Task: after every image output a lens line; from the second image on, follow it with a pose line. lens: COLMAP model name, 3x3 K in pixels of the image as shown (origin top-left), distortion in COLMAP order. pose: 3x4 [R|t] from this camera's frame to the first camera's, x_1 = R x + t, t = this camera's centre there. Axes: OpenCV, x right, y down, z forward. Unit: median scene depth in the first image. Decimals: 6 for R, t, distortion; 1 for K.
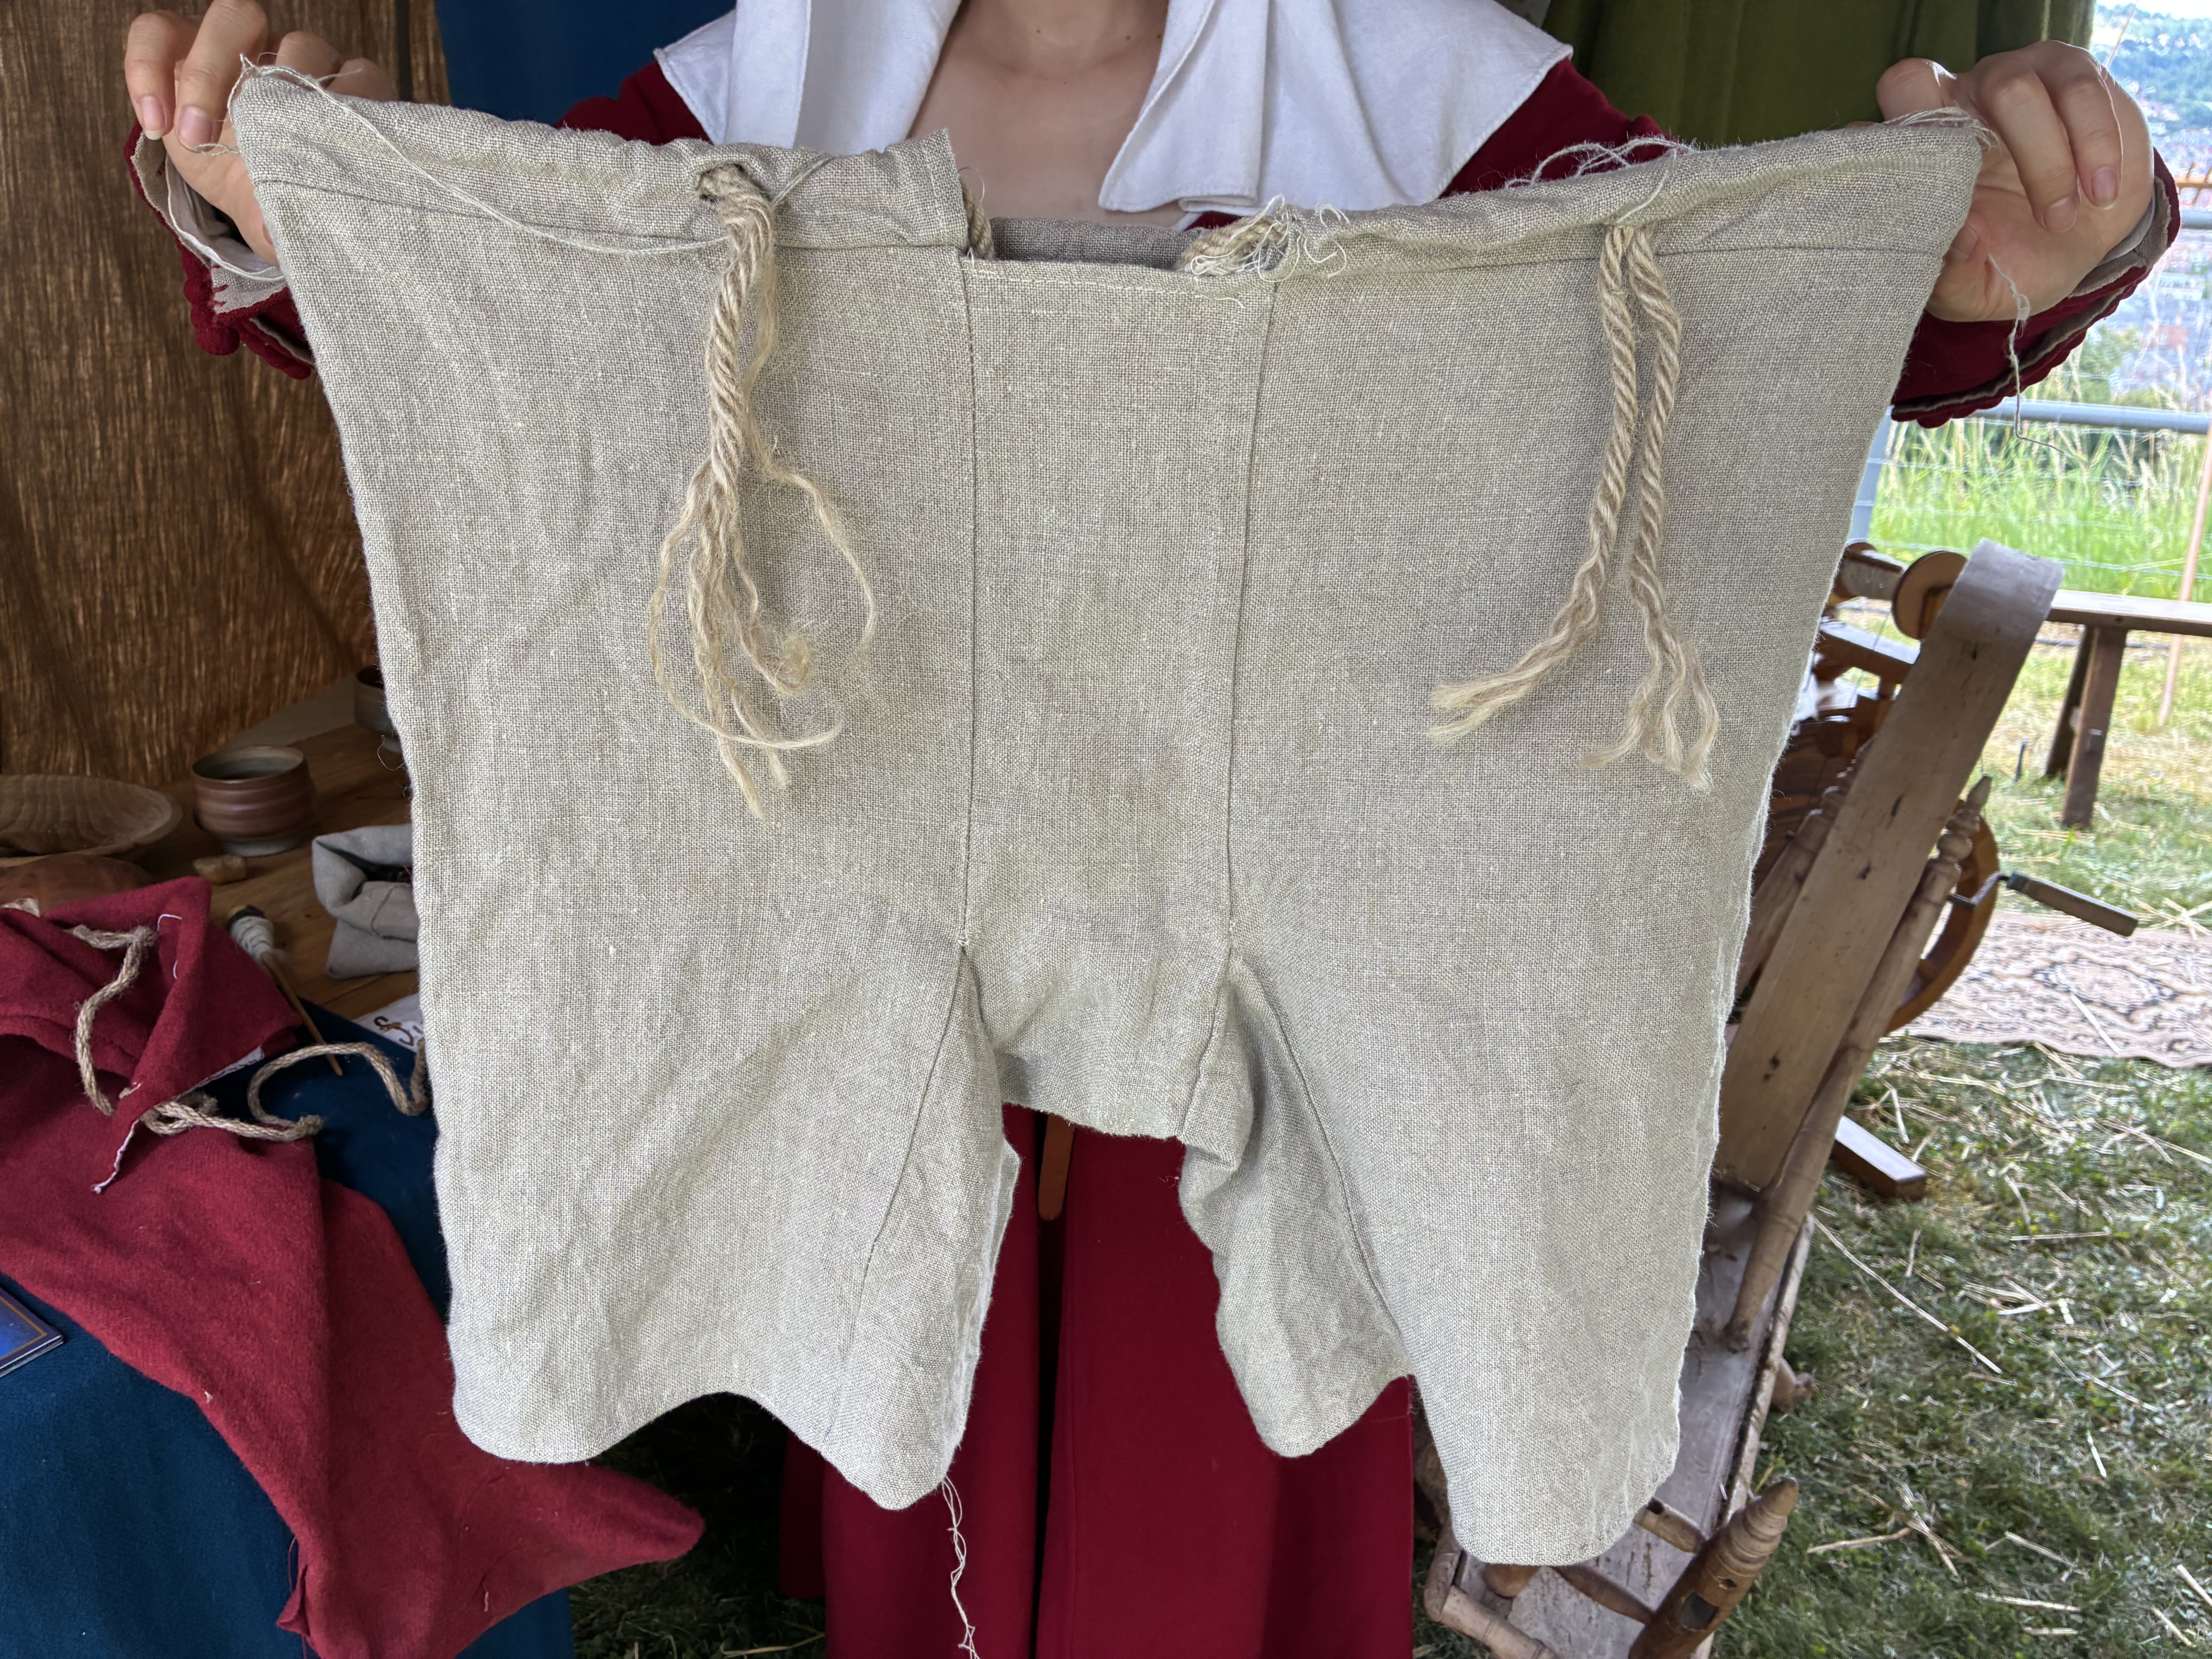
lens RADIAL K [[1701.6, 0, 1106.0], [0, 1701.6, 829.5], [0, 0, 1]] dist [-0.007506, -0.009901]
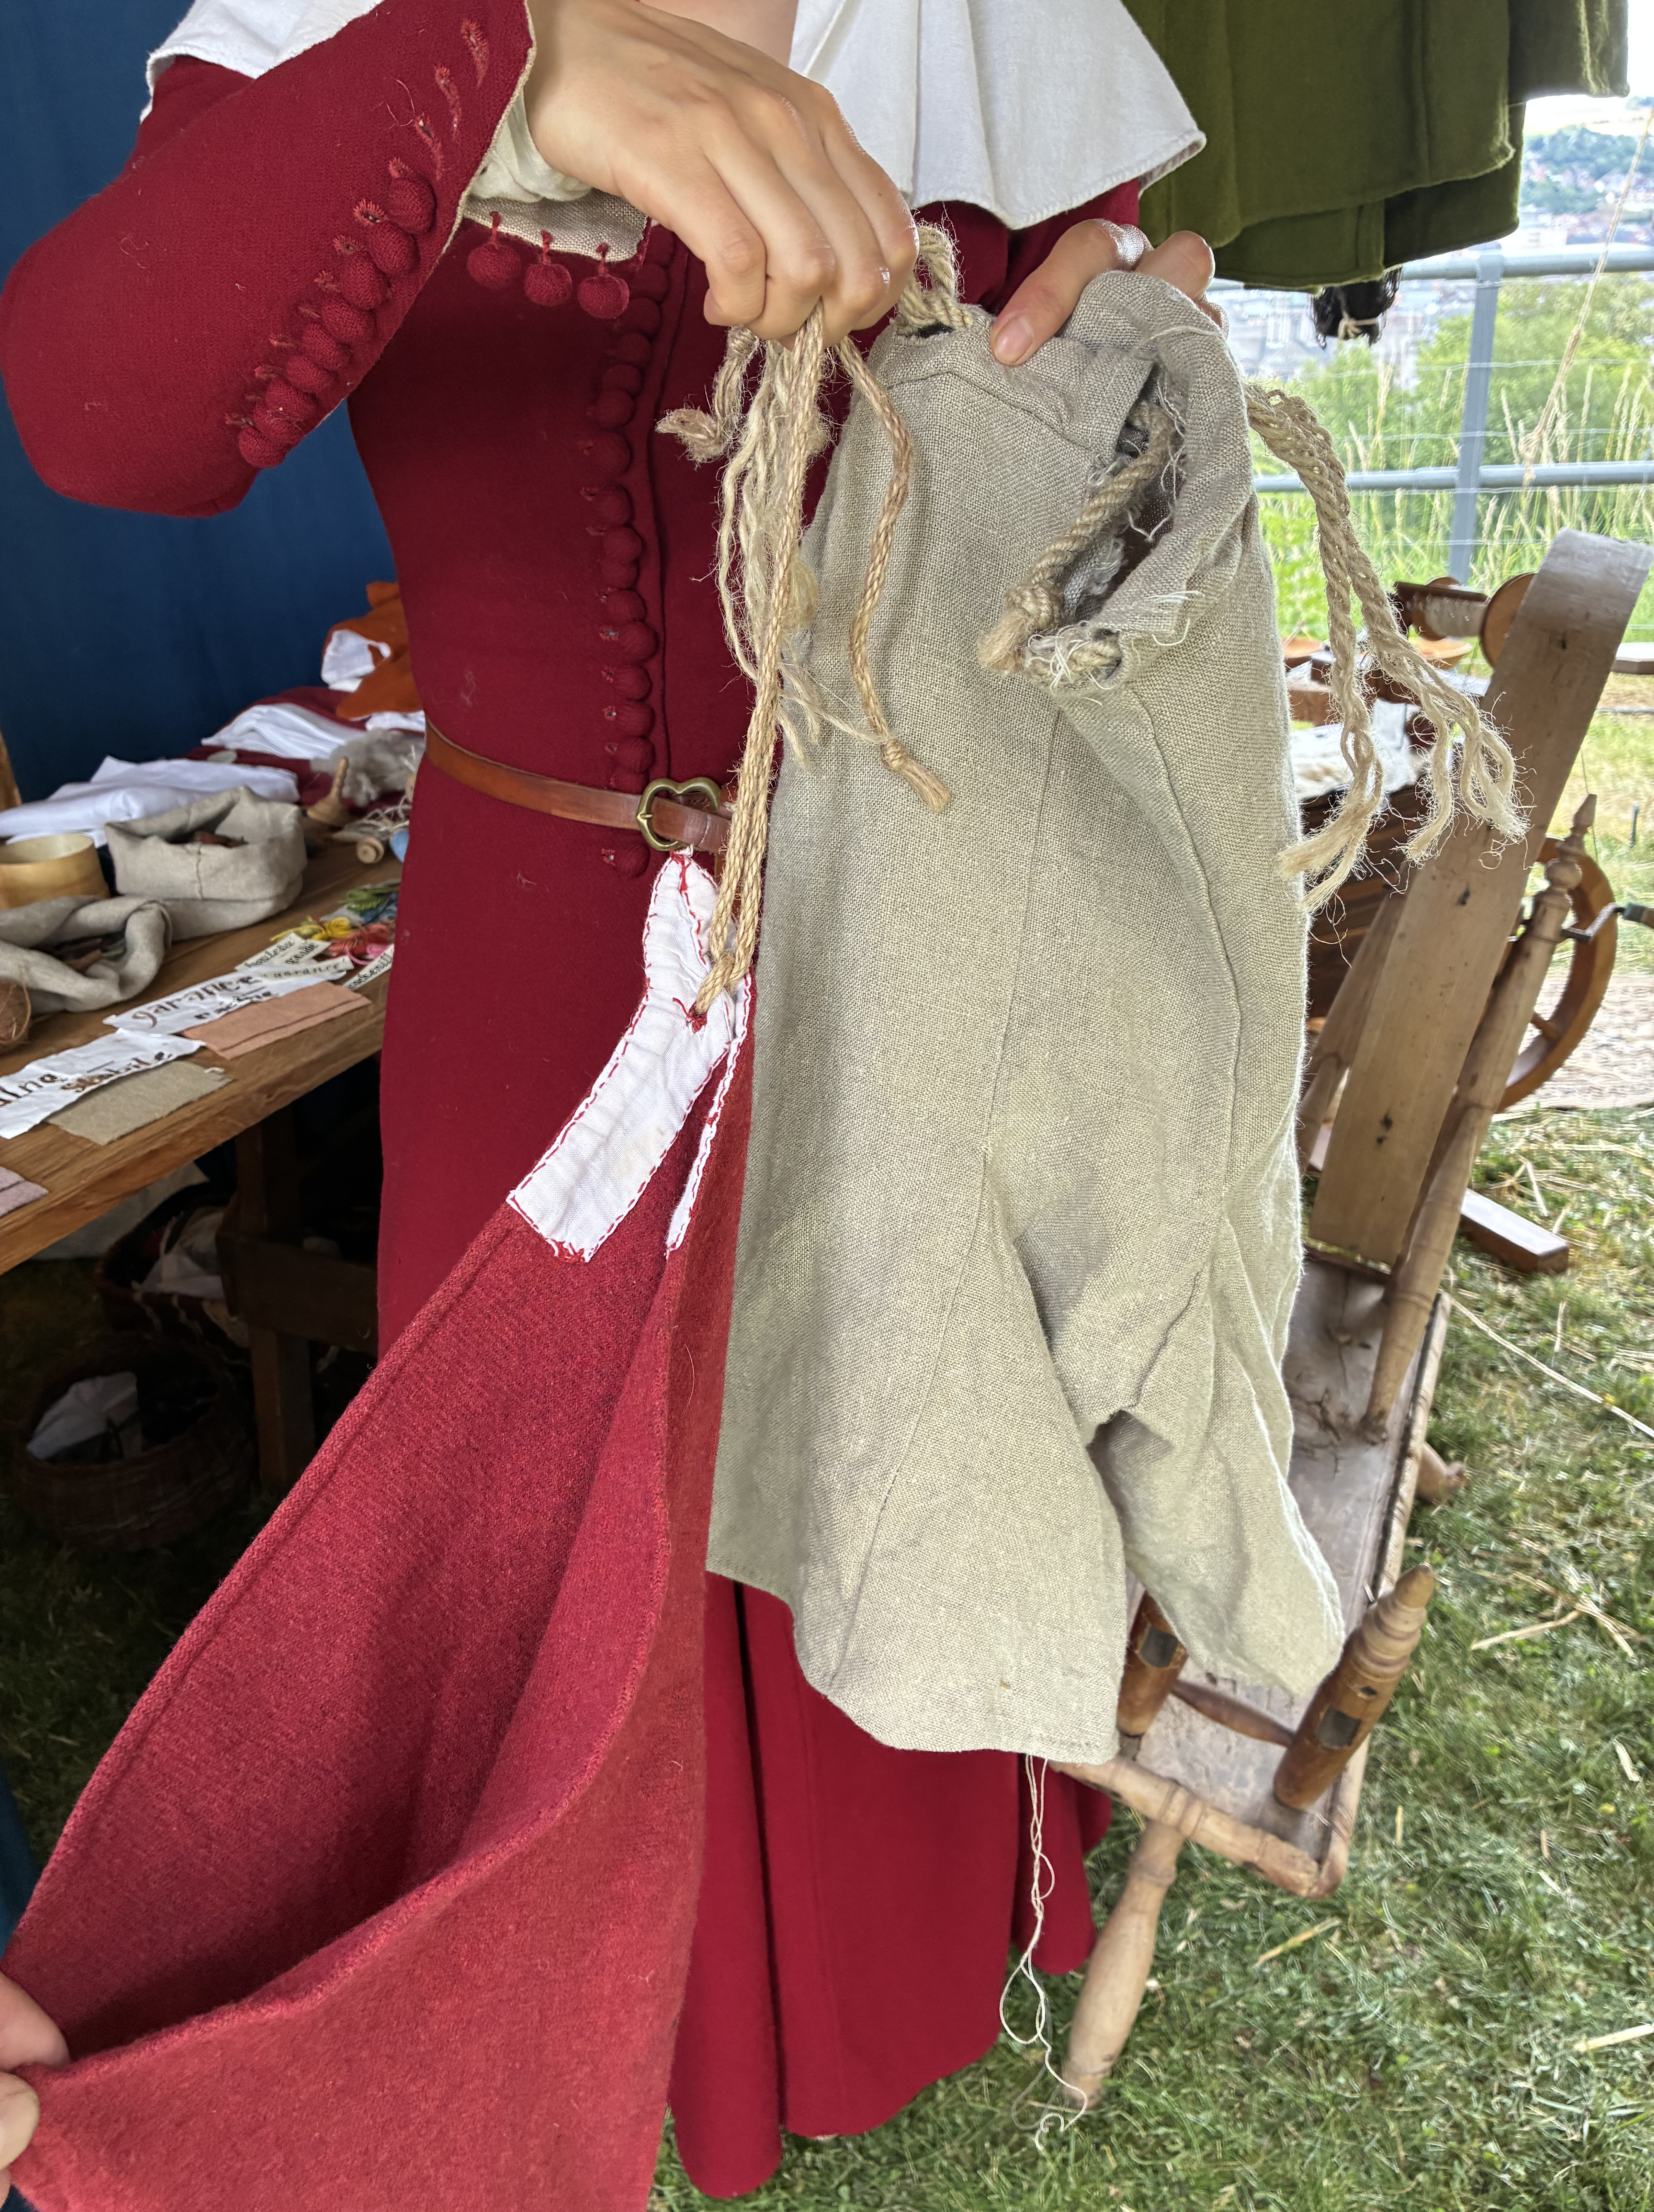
lens RADIAL K [[1698.0, 0, 827.0], [0, 1698.0, 1106.0], [0, 0, 1]] dist [-0.101919, 0.201988]
pose [[0.993880, -0.105179, 0.033761, 0.055169], [0.103517, 0.993484, 0.047688, 0.044234], [-0.038557, -0.043901, 0.998292, 0.095631]]
